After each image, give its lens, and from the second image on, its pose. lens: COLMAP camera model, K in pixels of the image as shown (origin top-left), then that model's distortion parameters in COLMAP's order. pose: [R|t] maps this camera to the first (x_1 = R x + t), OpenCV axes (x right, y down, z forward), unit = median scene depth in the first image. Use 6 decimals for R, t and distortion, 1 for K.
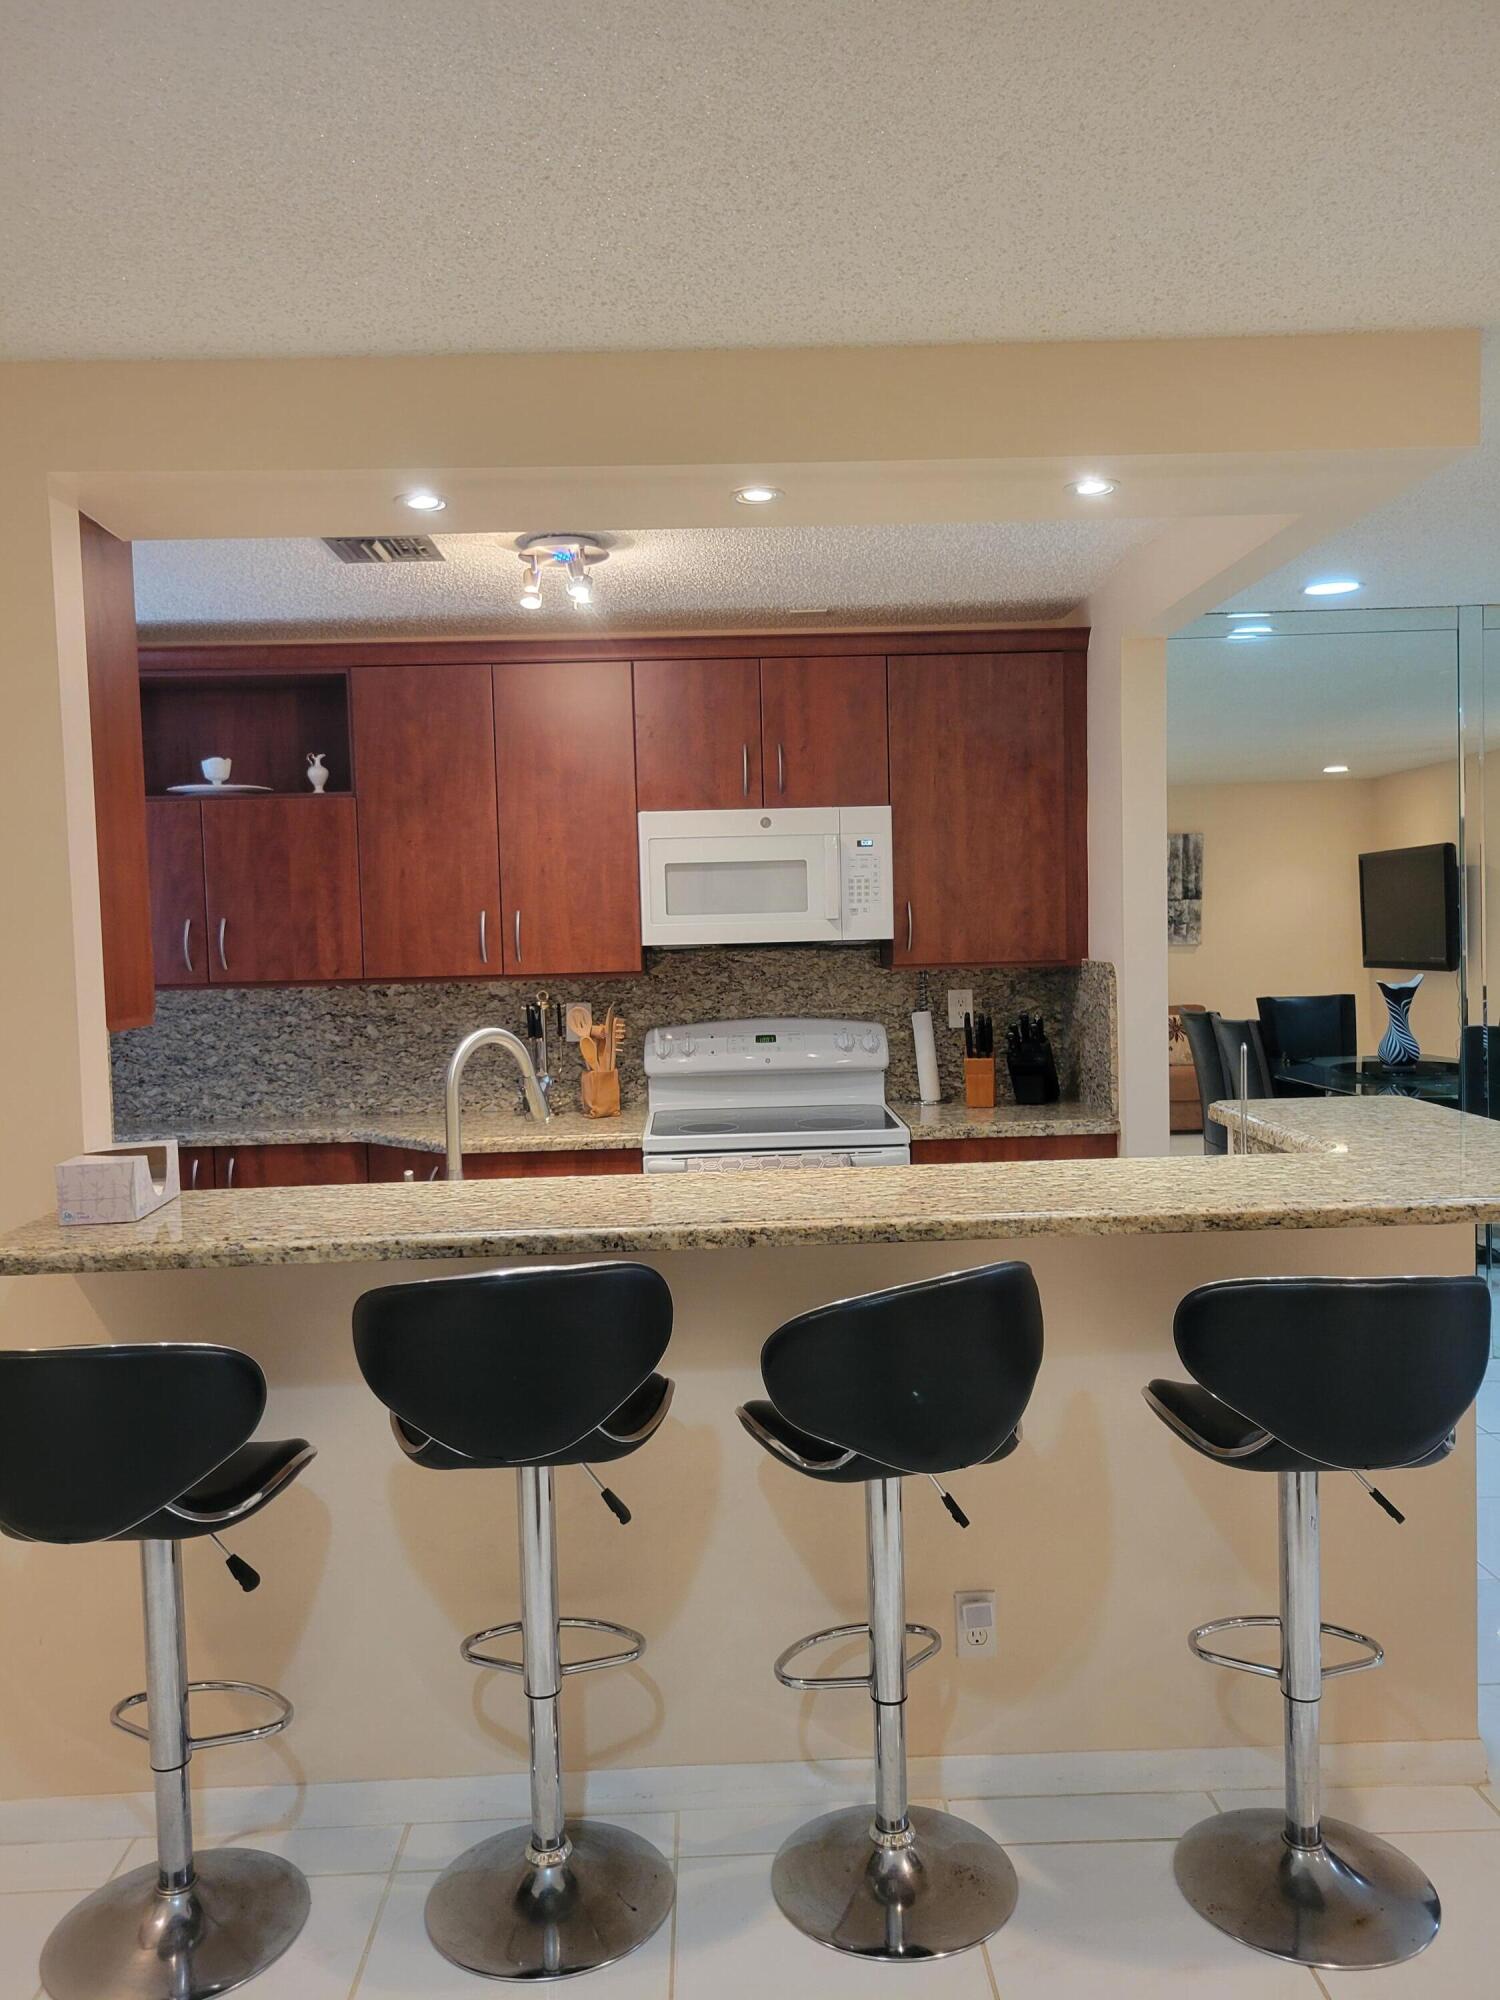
lens RADIAL K [[1508.2, 0, 751.1], [0, 1508.2, 1012.7], [0, 0, 1]] dist [0.057556, 0.001570]
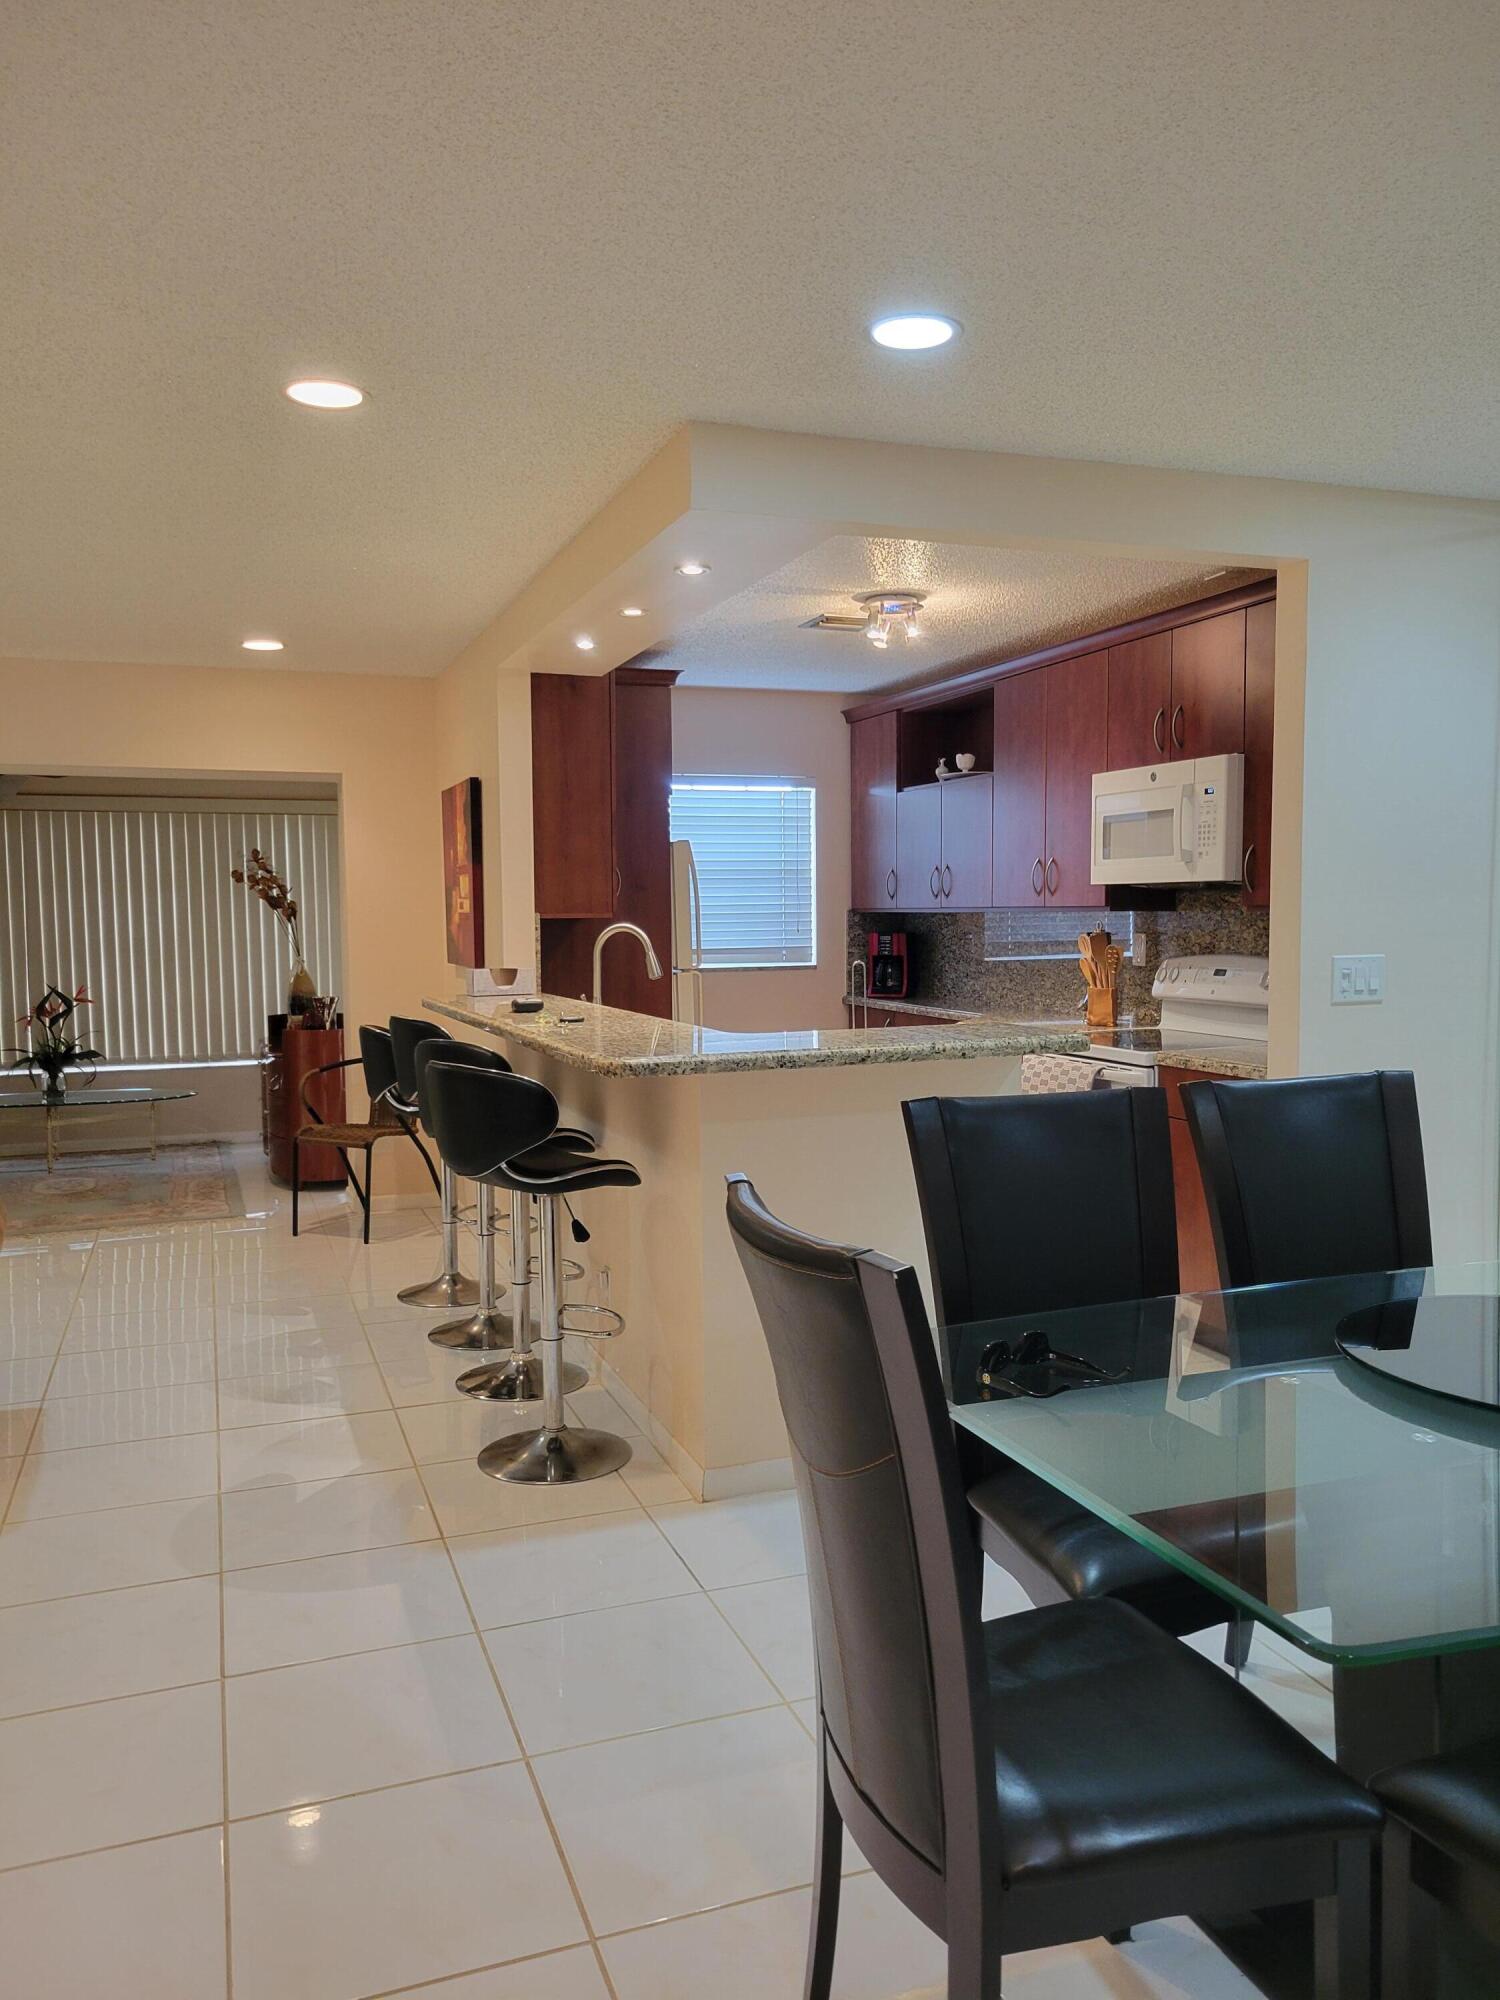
lens RADIAL K [[1508.2, 0, 757.3], [0, 1508.2, 1009.5], [0, 0, 1]] dist [0.057556, 0.001570]
pose [[0.325203, 0.087725, -0.941566, 0.933220], [-0.060715, 0.995570, 0.071787, -0.014465], [0.943693, 0.033822, 0.329089, 0.325256]]
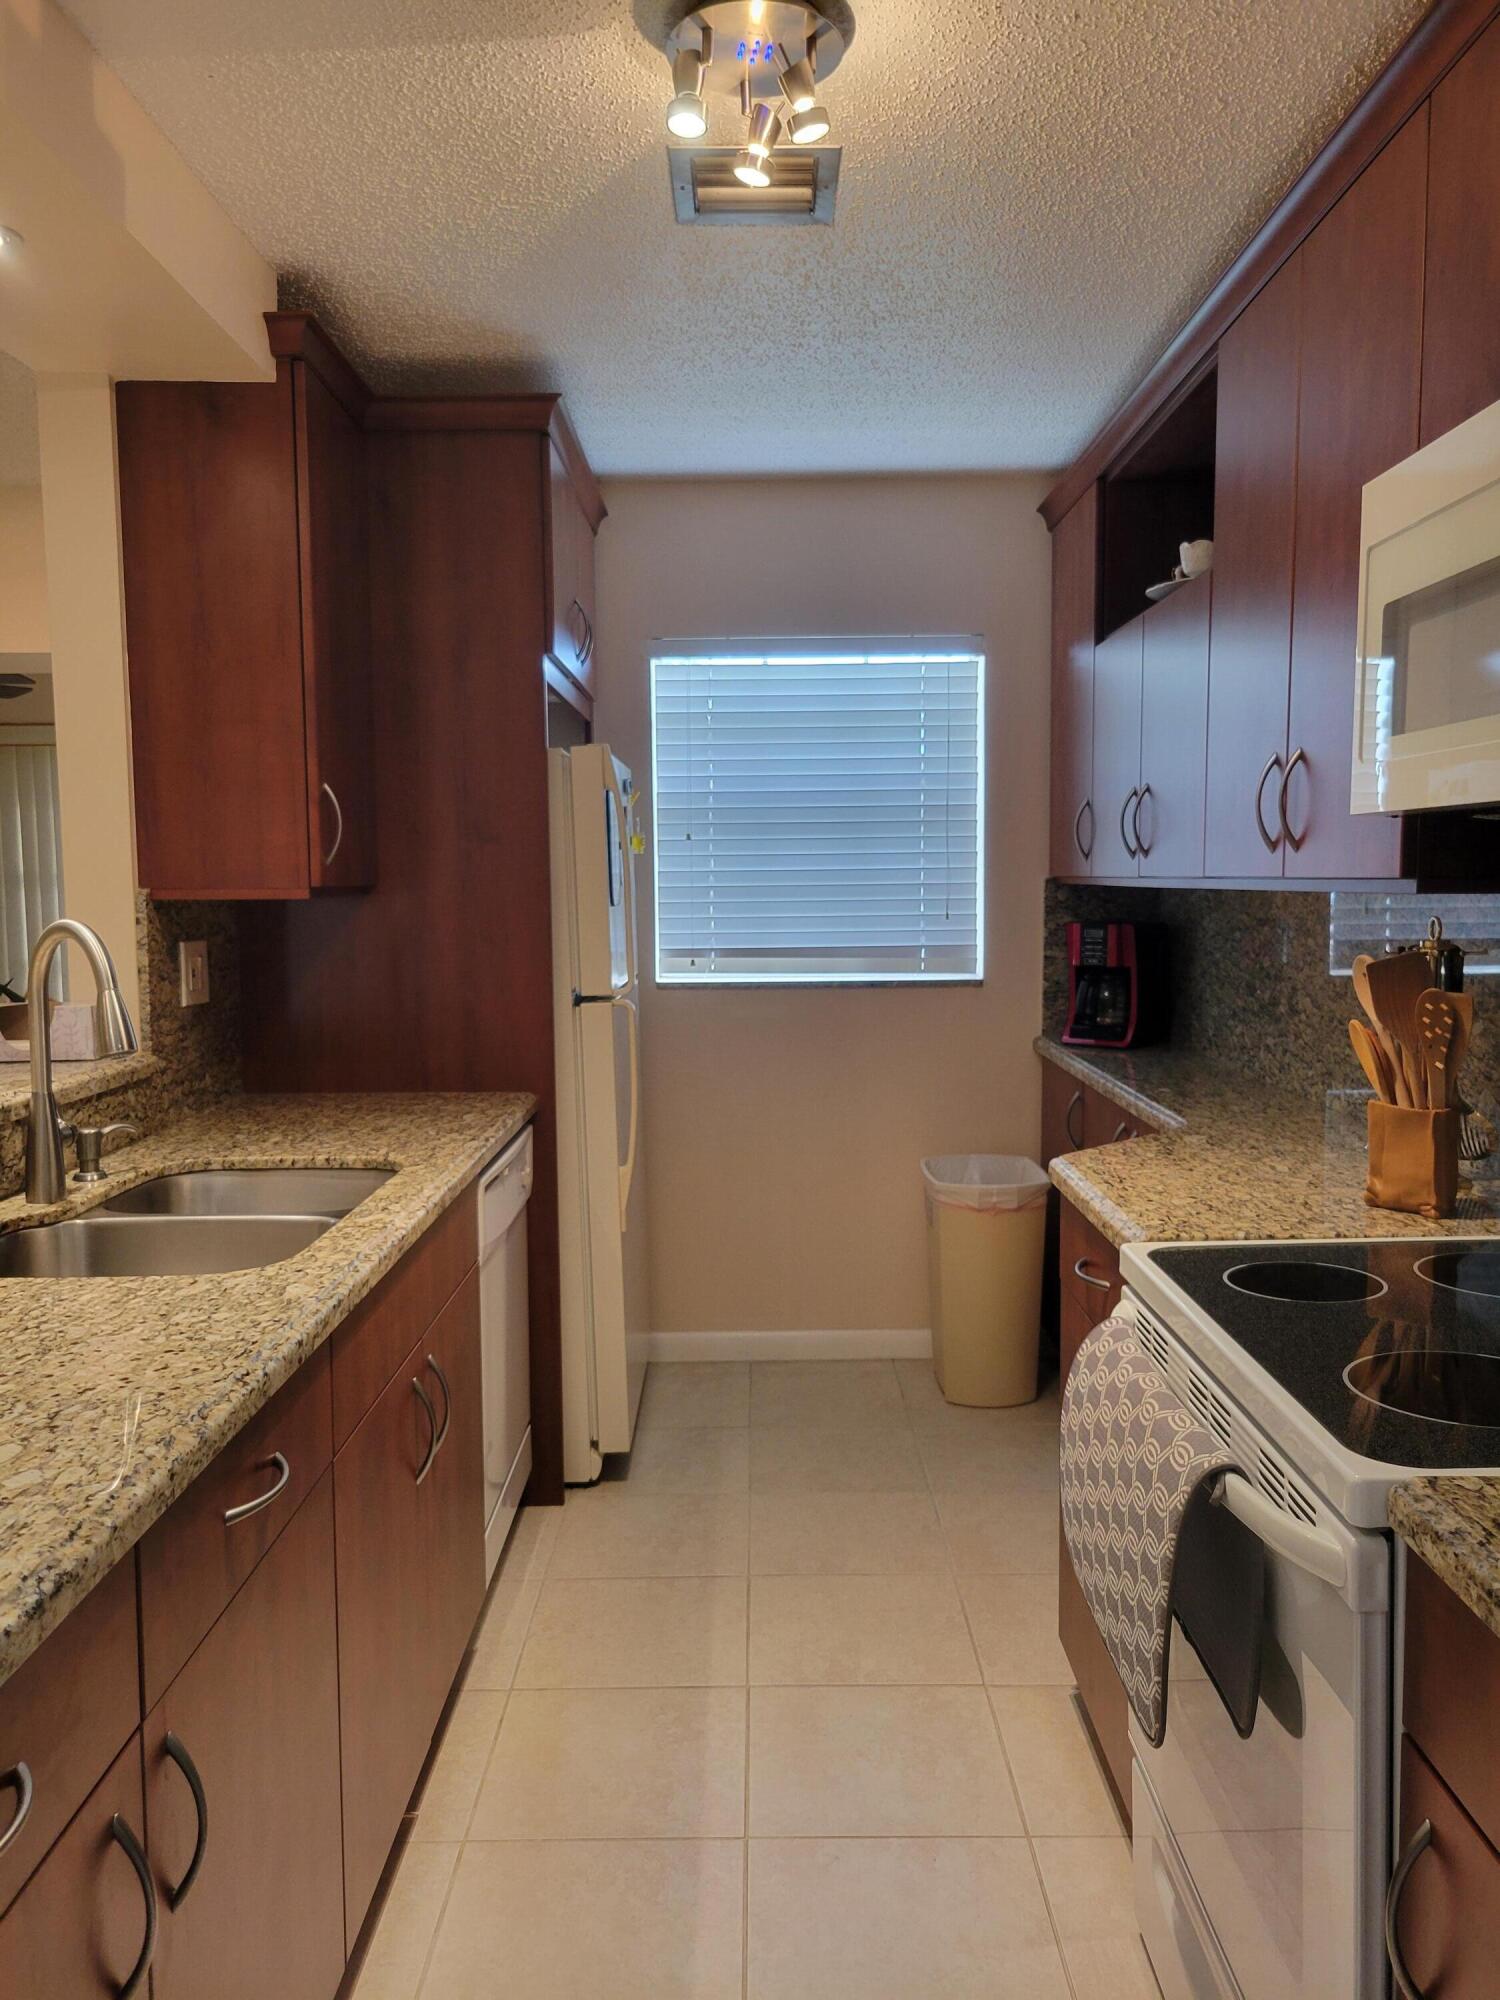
lens RADIAL K [[1508.2, 0, 743.7], [0, 1508.2, 1000.7], [0, 0, 1]] dist [0.057556, 0.001570]
pose [[-0.034640, 0.110306, -0.993294, 0.323499], [-0.054505, 0.992203, 0.112086, -0.029547], [0.997912, 0.058022, -0.028358, 0.799807]]
